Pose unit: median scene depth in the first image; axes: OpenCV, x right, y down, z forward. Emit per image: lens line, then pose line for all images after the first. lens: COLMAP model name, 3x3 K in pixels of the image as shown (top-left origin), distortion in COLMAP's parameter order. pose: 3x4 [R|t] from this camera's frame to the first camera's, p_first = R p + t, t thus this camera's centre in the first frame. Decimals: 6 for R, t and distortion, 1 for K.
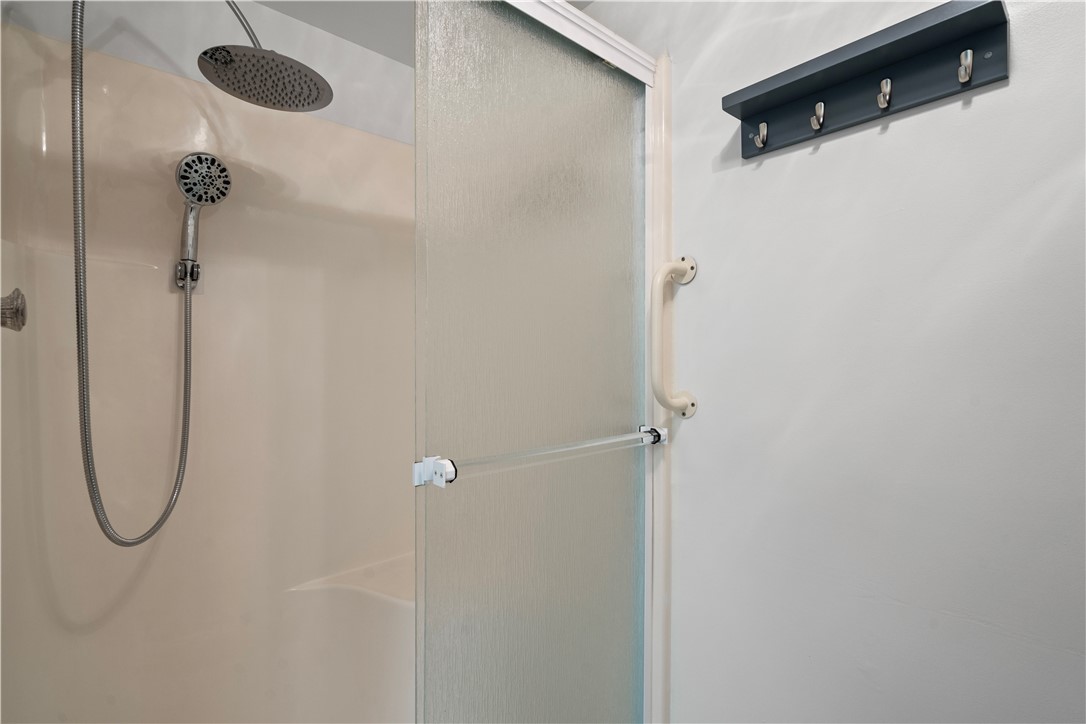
lens RADIAL K [[497.0, 0, 532.9], [0, 497.0, 348.9], [0, 0, 1]] dist [-0.006237, 0.004005]
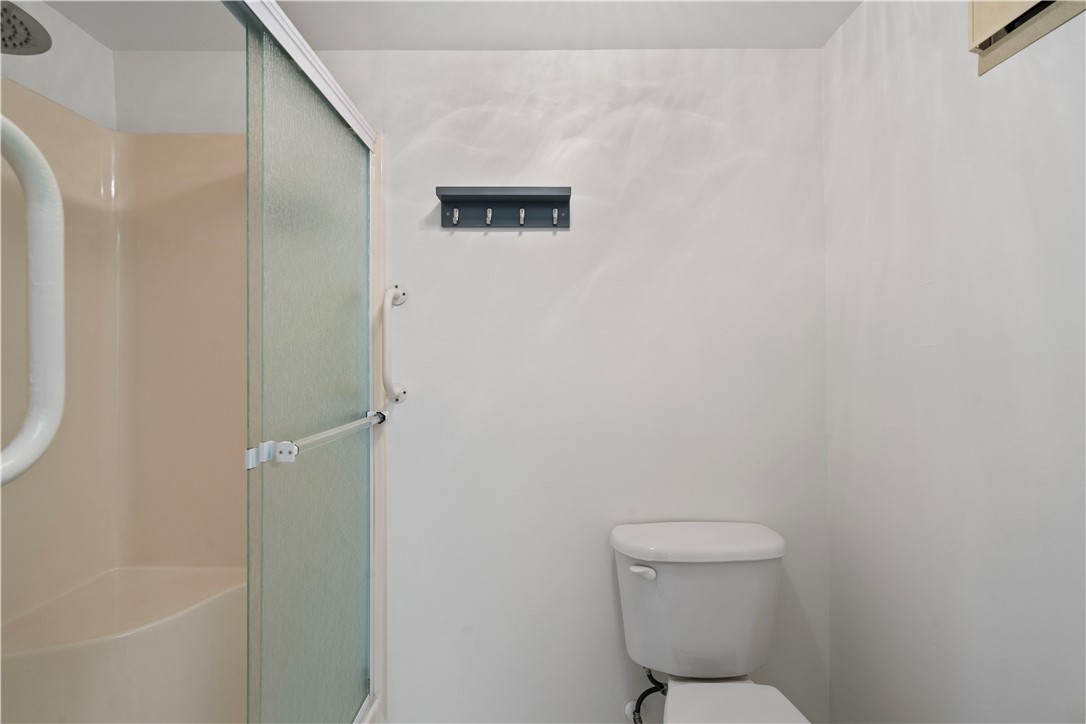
lens RADIAL K [[497.0, 0, 540.0], [0, 497.0, 360.1], [0, 0, 1]] dist [-0.006237, 0.004005]
pose [[0.618646, -0.005347, 0.785651, -0.558189], [0.008318, 0.999965, 0.000256, 0.025970], [-0.785626, 0.006377, 0.618669, -0.165945]]
